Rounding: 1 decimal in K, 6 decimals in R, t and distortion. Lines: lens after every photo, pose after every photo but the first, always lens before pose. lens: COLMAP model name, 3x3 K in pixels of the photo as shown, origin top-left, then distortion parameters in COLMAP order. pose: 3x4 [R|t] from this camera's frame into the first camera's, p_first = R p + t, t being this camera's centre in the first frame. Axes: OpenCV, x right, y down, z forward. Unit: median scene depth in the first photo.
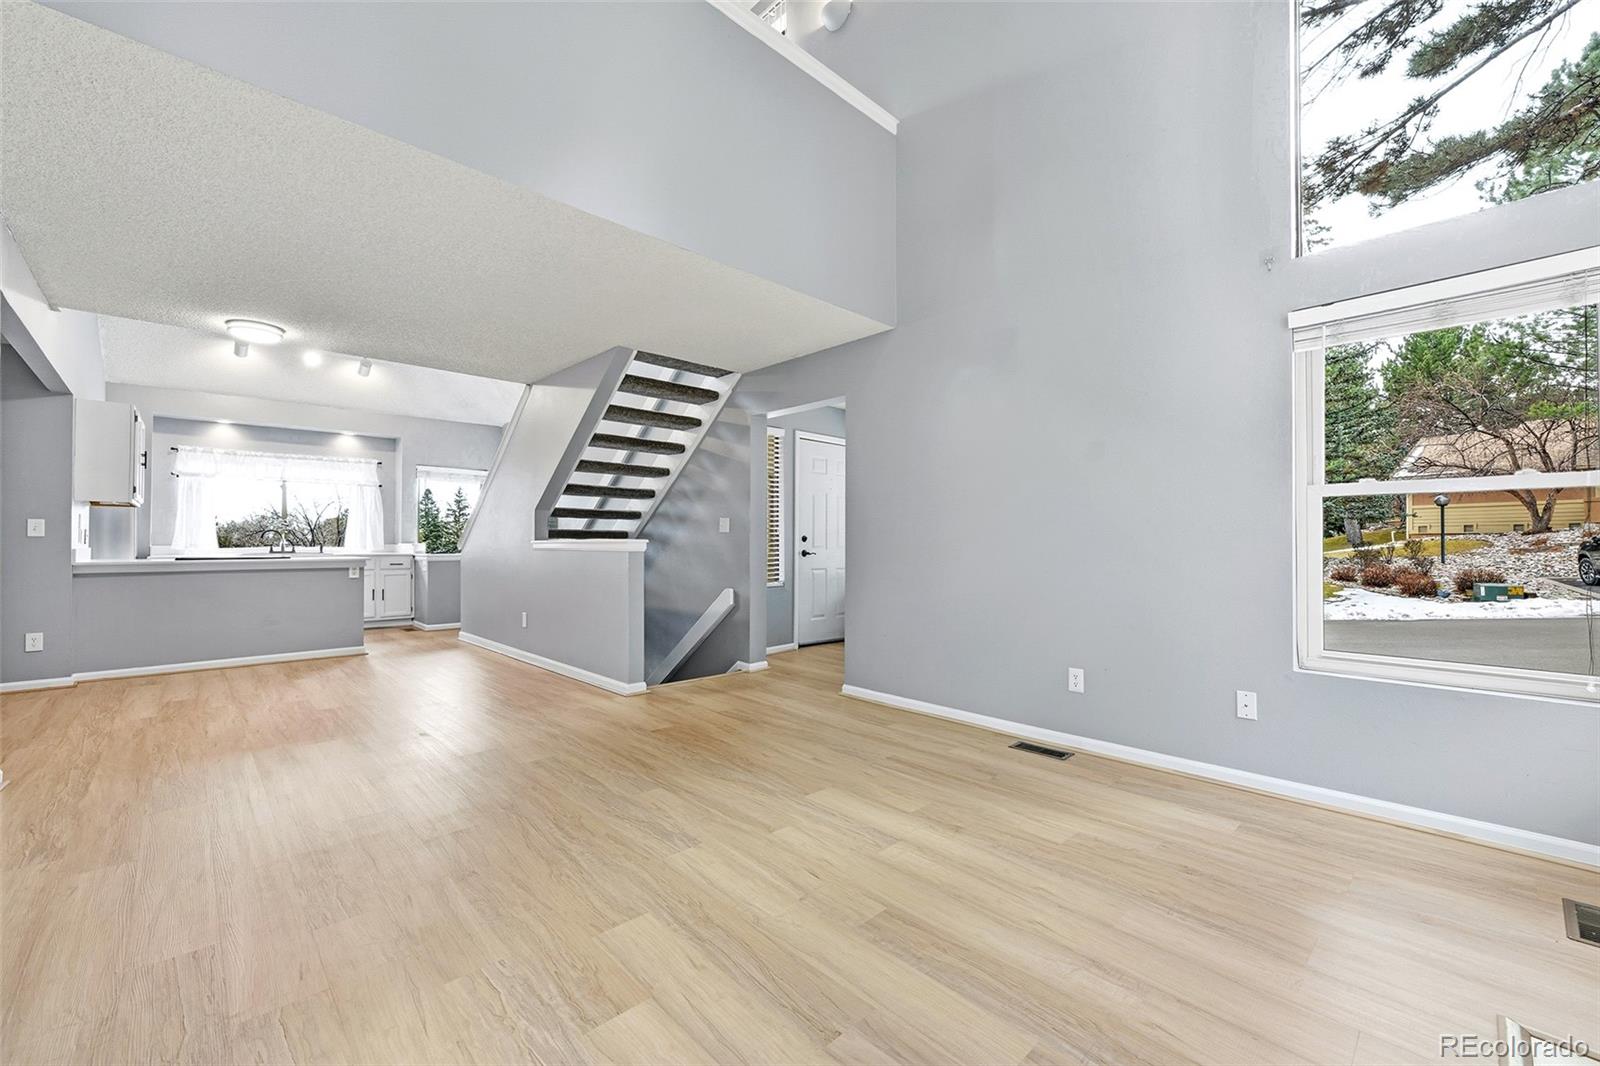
lens RADIAL K [[653.5, 0, 799.3], [0, 653.5, 540.2], [0, 0, 1]] dist [0.004213, 0.000169]
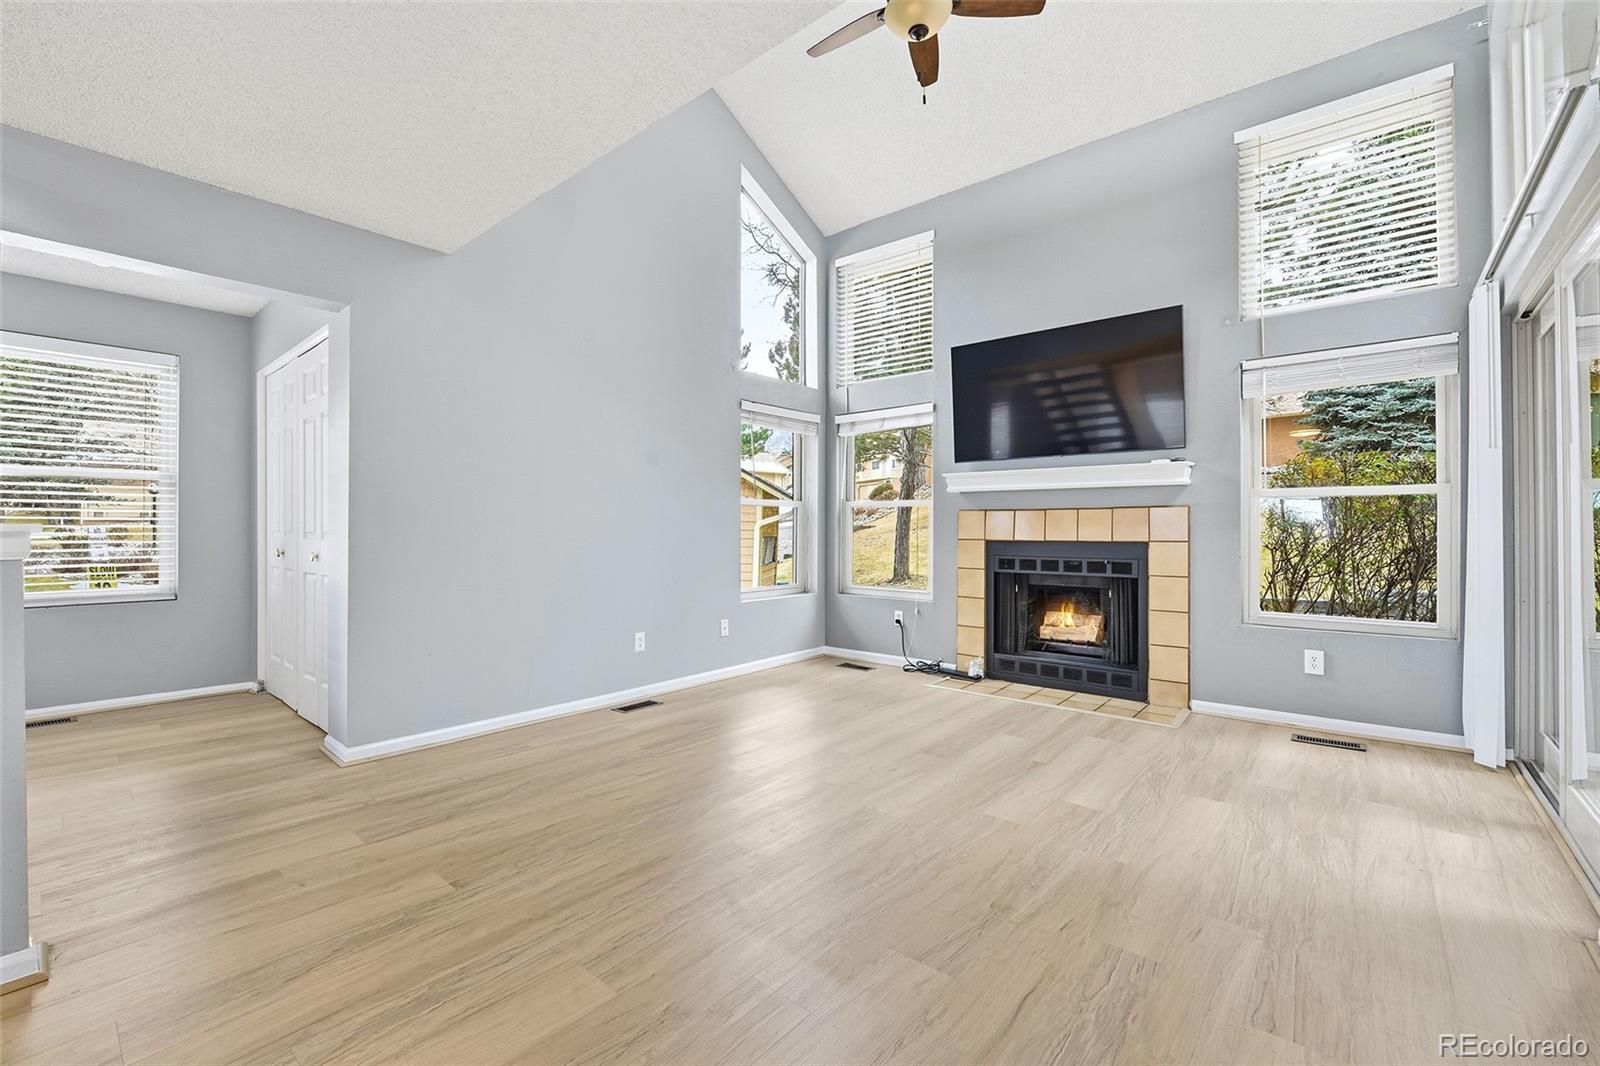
lens RADIAL K [[653.5, 0, 798.3], [0, 653.5, 528.6], [0, 0, 1]] dist [0.004213, 0.000169]
pose [[-0.100800, -0.000919, 0.994906, -0.848612], [-0.007885, 0.999969, 0.000125, -0.001362], [-0.994875, -0.007832, -0.100804, 0.849124]]
